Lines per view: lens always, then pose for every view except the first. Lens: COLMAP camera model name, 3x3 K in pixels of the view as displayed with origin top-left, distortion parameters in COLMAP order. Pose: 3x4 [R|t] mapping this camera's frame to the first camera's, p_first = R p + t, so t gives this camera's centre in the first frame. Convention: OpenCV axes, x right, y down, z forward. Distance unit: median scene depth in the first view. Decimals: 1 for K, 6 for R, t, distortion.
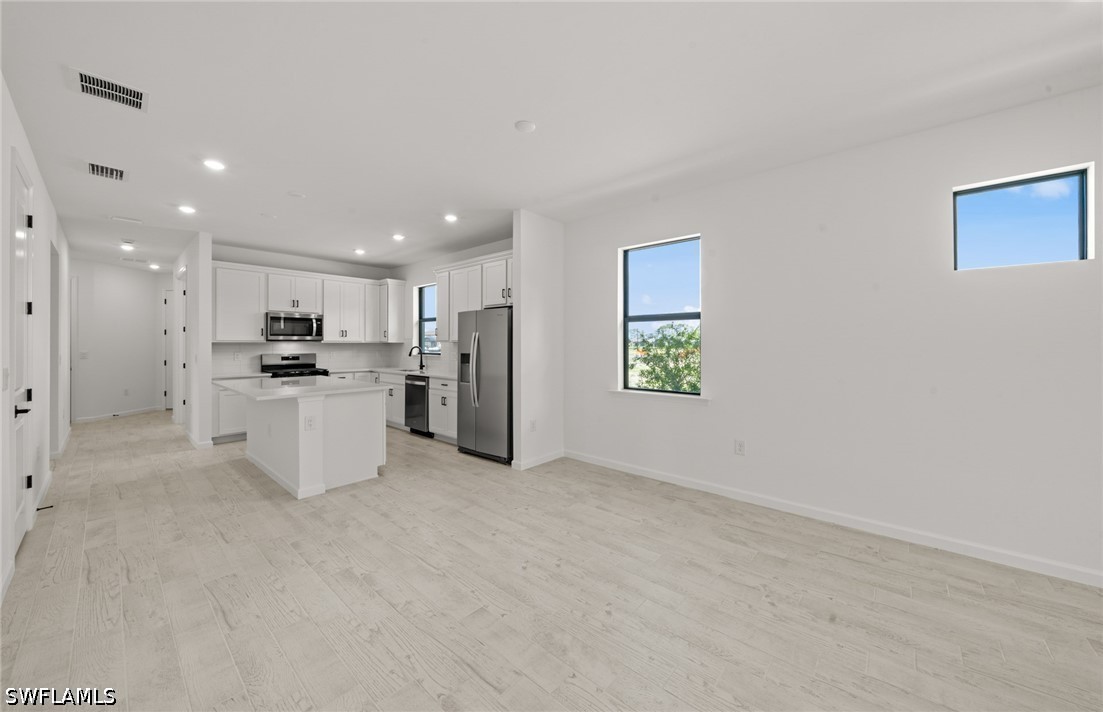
lens RADIAL K [[394.1, 0, 565.3], [0, 394.1, 341.7], [0, 0, 1]] dist [-0.004361, 0.000038]
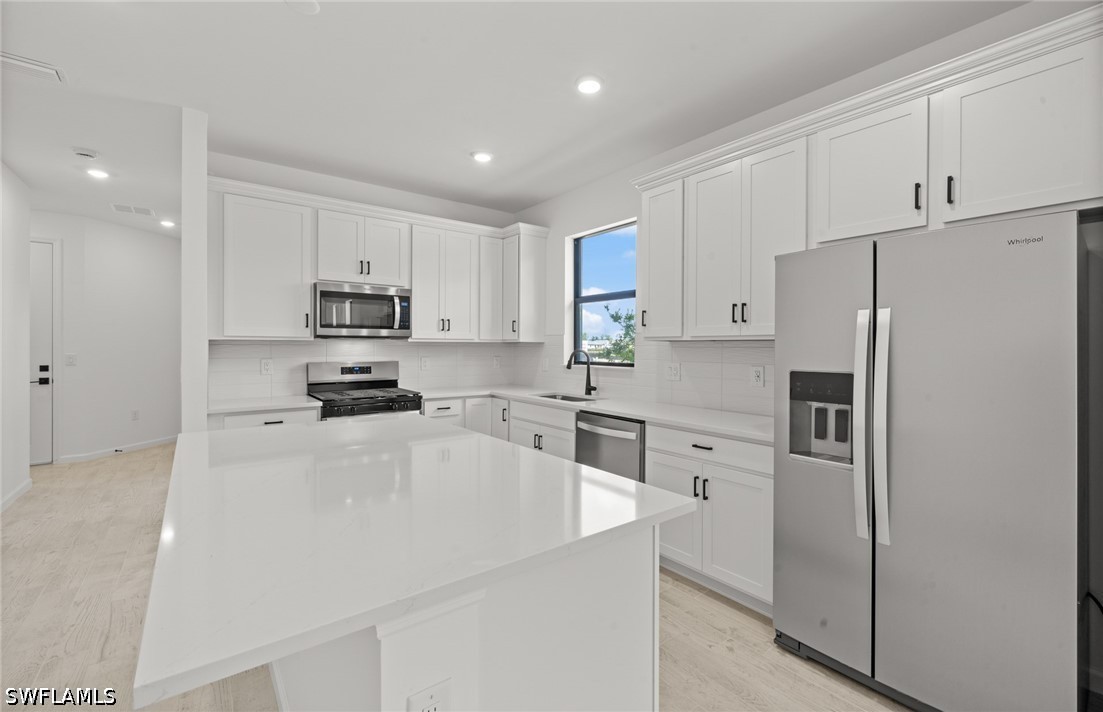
lens RADIAL K [[446.3, 0, 559.1], [0, 446.3, 346.8], [0, 0, 1]] dist [0.000714, -0.000572]
pose [[0.982791, 0.004630, -0.184664, -0.451181], [-0.002800, 0.999944, 0.010172, 0.004096], [0.184701, -0.009480, 0.982749, 0.649016]]
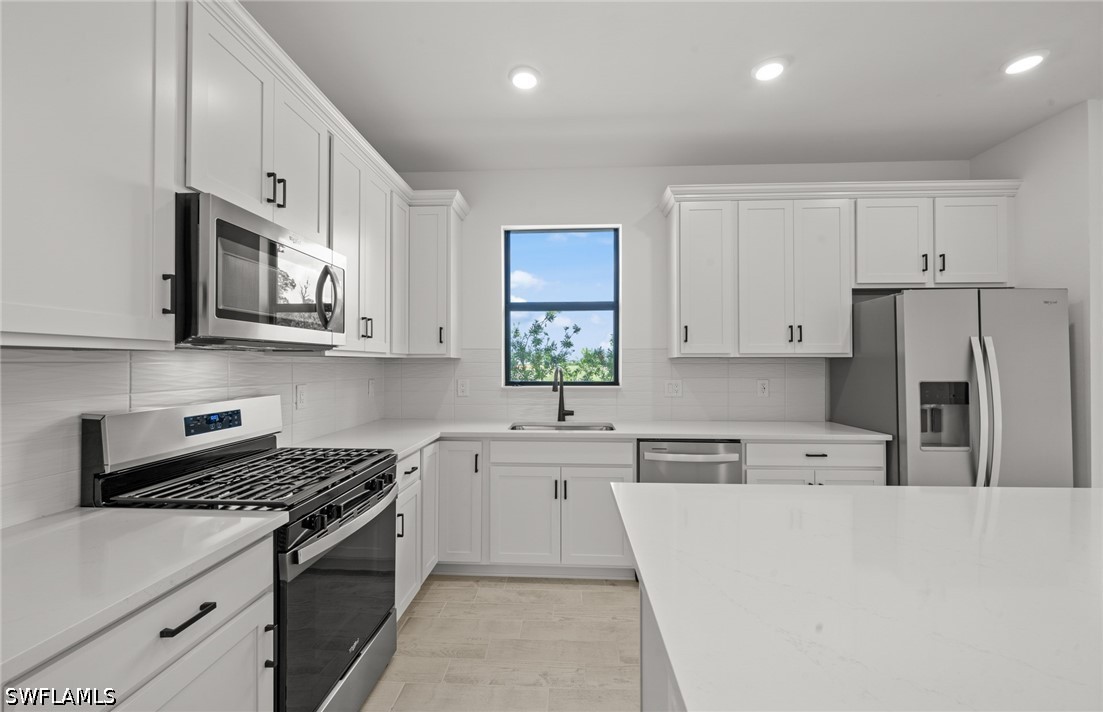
lens RADIAL K [[425.0, 0, 553.6], [0, 425.0, 361.1], [0, 0, 1]] dist [-0.002149, -0.000544]
pose [[0.794392, 0.002319, 0.607400, -1.001219], [-0.004719, 0.999986, 0.002355, 0.006514], [-0.607386, -0.004737, 0.794392, 0.976655]]
